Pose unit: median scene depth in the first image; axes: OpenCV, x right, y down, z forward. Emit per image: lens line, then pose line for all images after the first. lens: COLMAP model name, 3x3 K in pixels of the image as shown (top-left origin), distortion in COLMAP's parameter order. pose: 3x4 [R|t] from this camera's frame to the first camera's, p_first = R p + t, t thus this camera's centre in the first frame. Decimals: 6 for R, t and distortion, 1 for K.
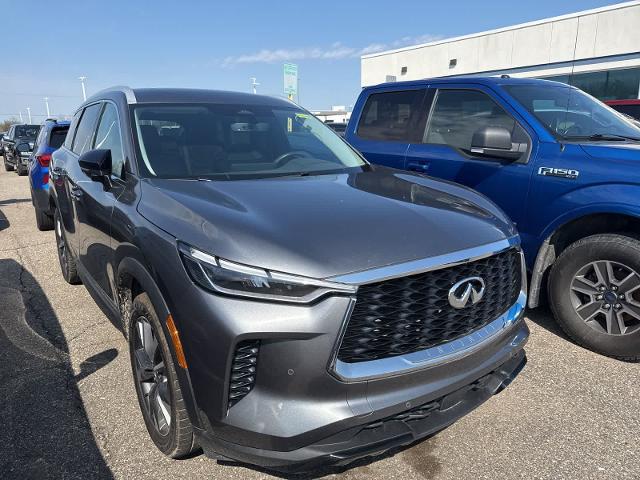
lens RADIAL K [[440.2, 0, 314.9], [0, 440.2, 237.6], [0, 0, 1]] dist [0.060648, -0.070733]
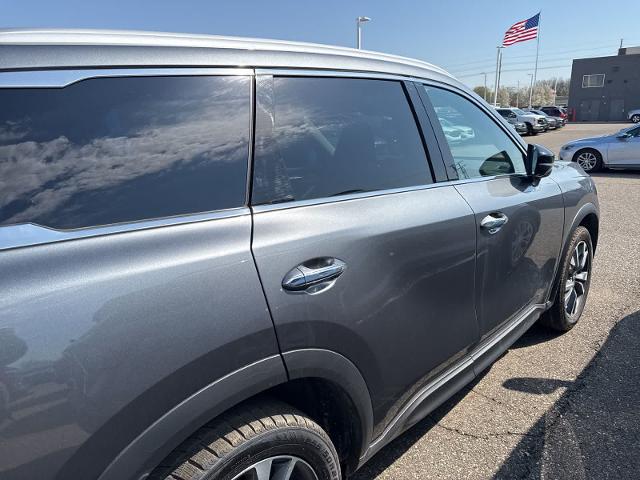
lens RADIAL K [[440.2, 0, 314.9], [0, 440.2, 237.6], [0, 0, 1]] dist [0.060648, -0.070733]
pose [[-0.164811, -0.243080, 0.955902, -1.565821], [0.240790, 0.929916, 0.277987, -0.453869], [-0.956482, 0.275987, -0.094729, 1.866268]]
